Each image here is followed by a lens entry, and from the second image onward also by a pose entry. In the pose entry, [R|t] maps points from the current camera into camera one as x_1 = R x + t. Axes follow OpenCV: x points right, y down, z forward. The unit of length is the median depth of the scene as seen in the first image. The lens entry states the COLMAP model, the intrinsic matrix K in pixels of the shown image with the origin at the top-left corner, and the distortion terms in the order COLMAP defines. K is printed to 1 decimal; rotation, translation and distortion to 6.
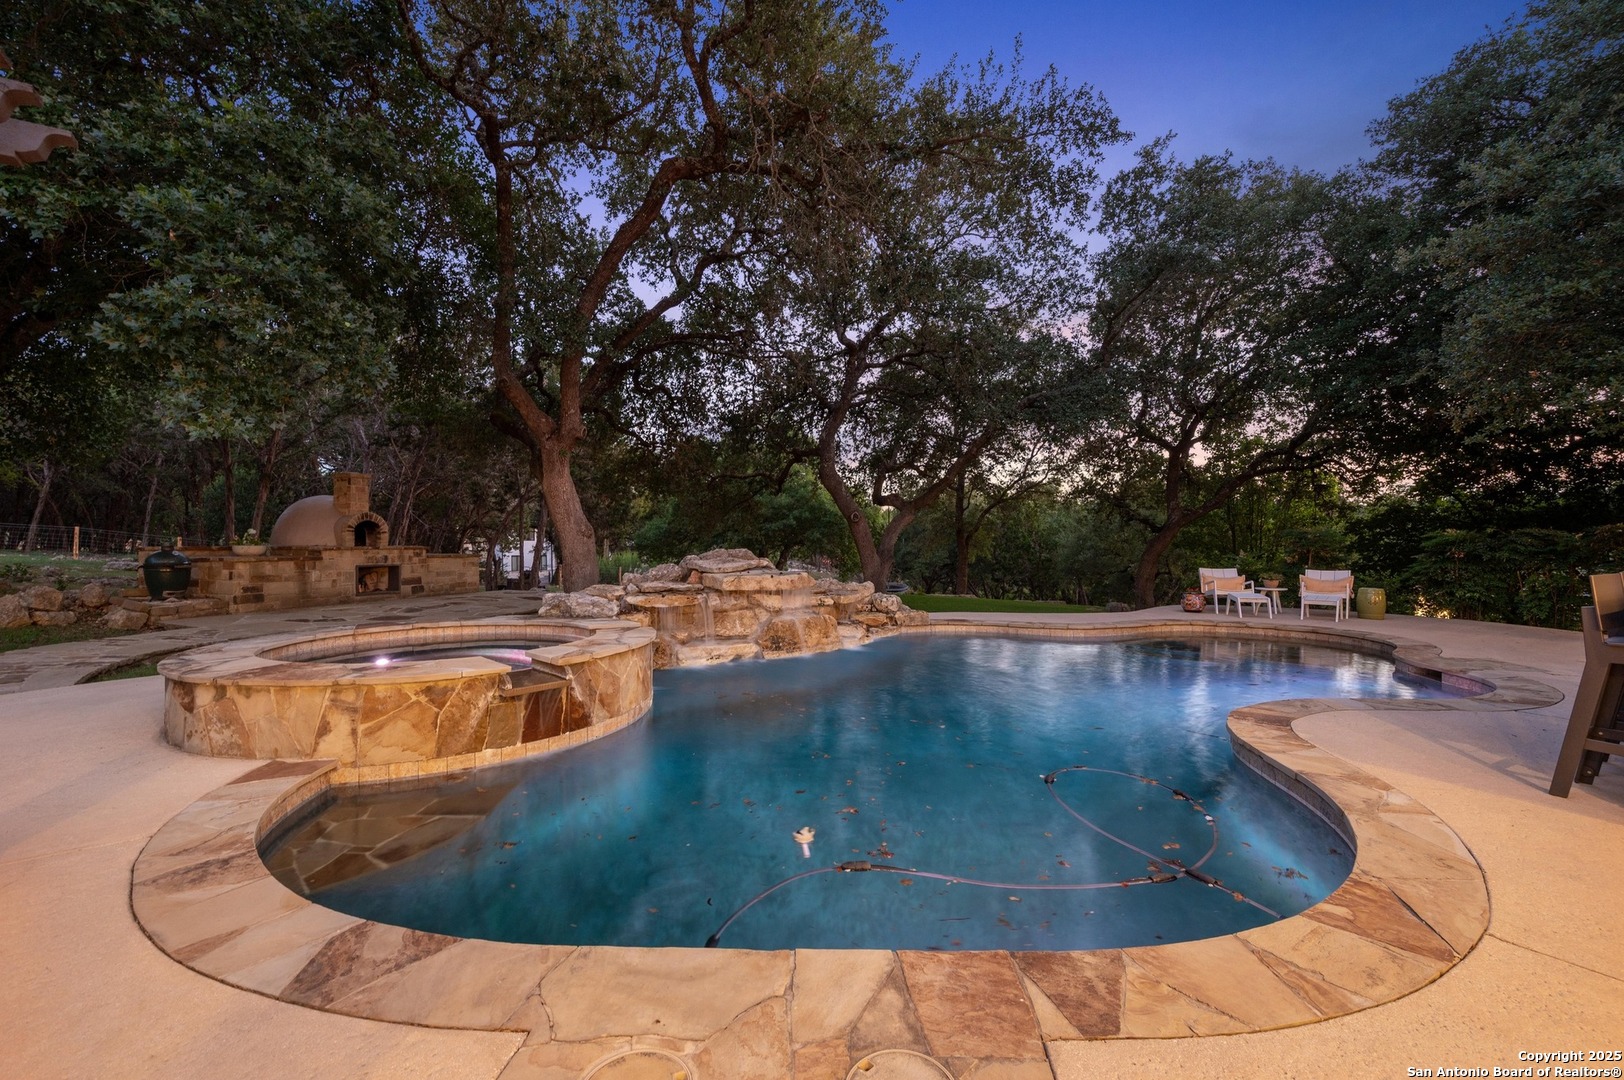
lens RADIAL K [[695.0, 0, 809.6], [0, 695.0, 539.2], [0, 0, 1]] dist [0.001643, 0.000094]
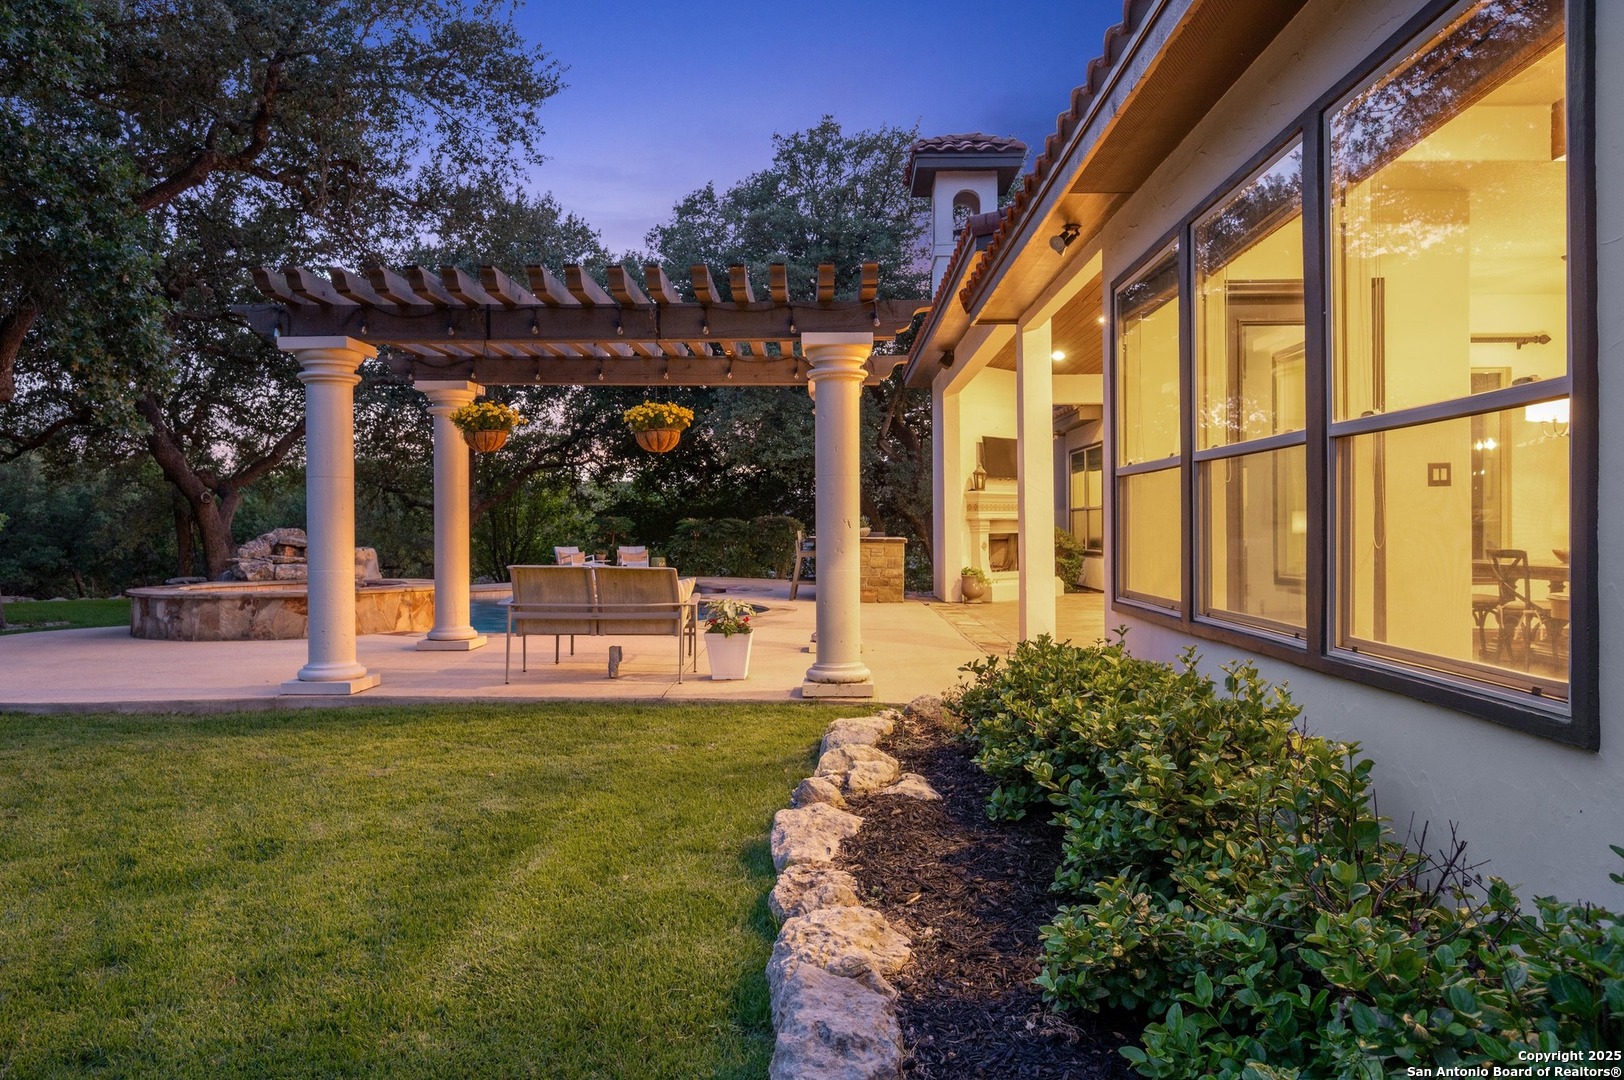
lens RADIAL K [[1071.2, 0, 817.3], [0, 1071.2, 529.4], [0, 0, 1]] dist [0.003413, 0.001025]
pose [[0.564496, 0.001978, 0.825434, -0.926259], [0.001093, 0.999994, -0.003144, 0.019359], [-0.825435, 0.002677, 0.564491, -0.592990]]
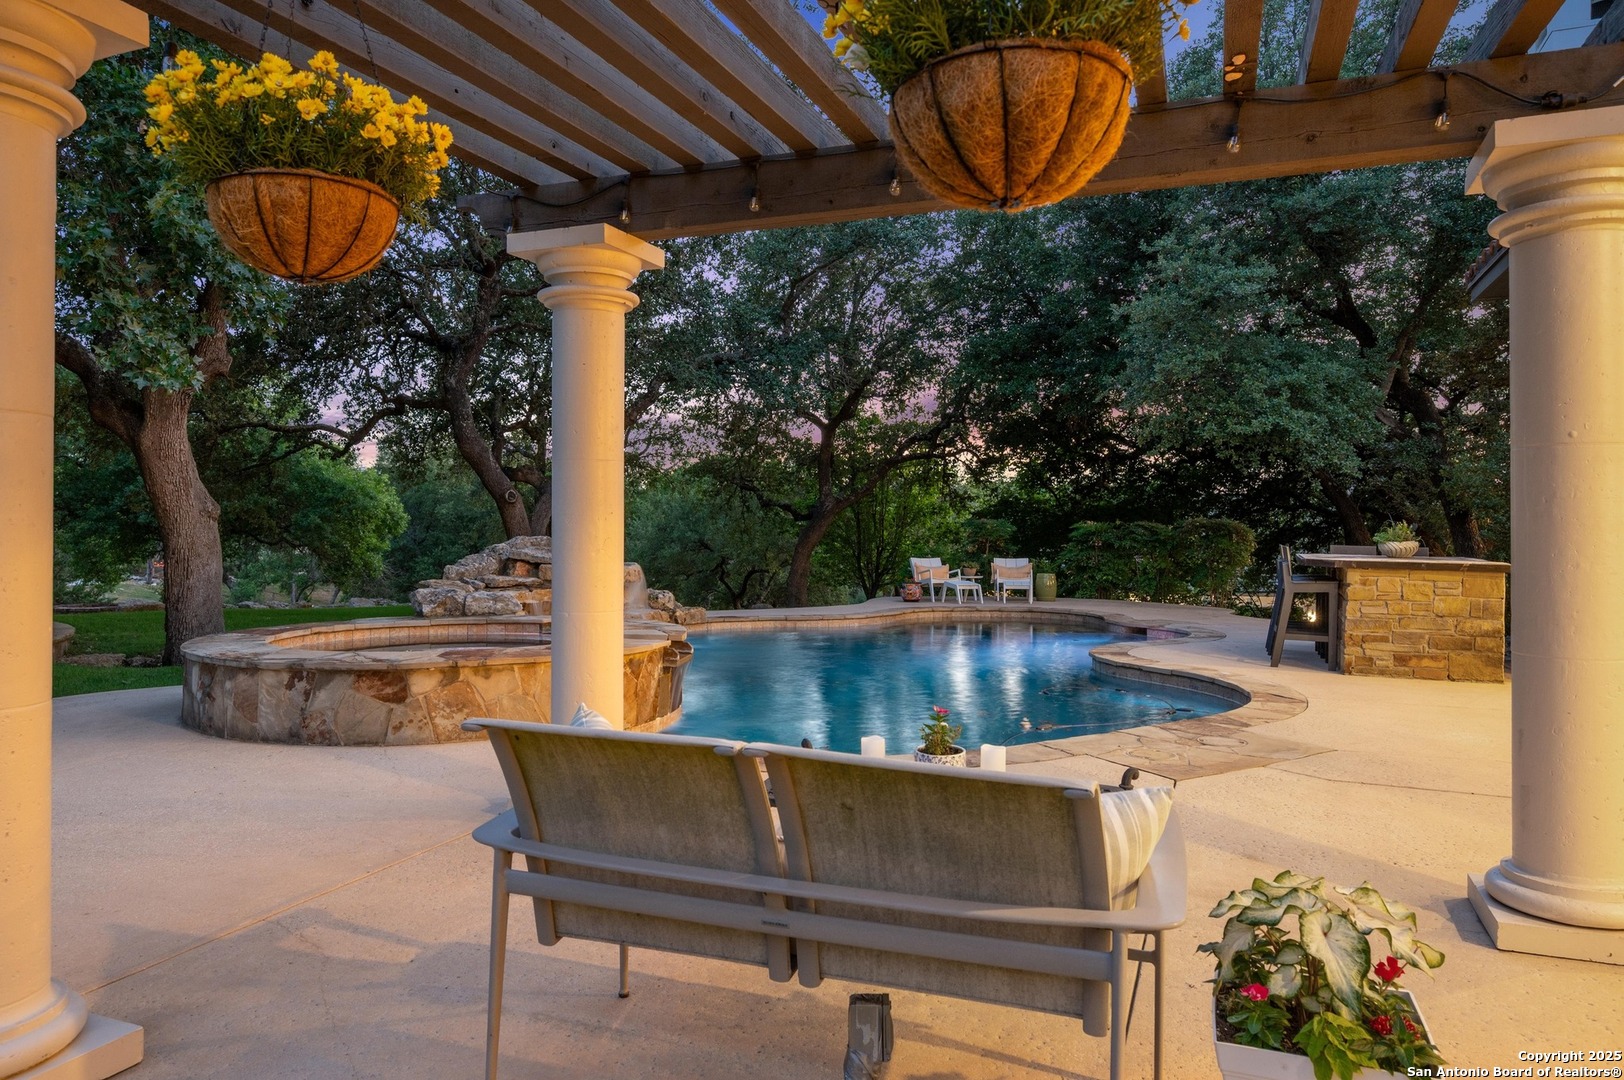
lens RADIAL K [[1071.2, 0, 817.3], [0, 1071.2, 529.4], [0, 0, 1]] dist [0.003413, 0.001025]
pose [[0.819277, 0.006023, 0.573366, -0.492952], [-0.005808, 0.999981, -0.002206, 0.006121], [-0.573368, -0.001523, 0.819297, -0.198443]]
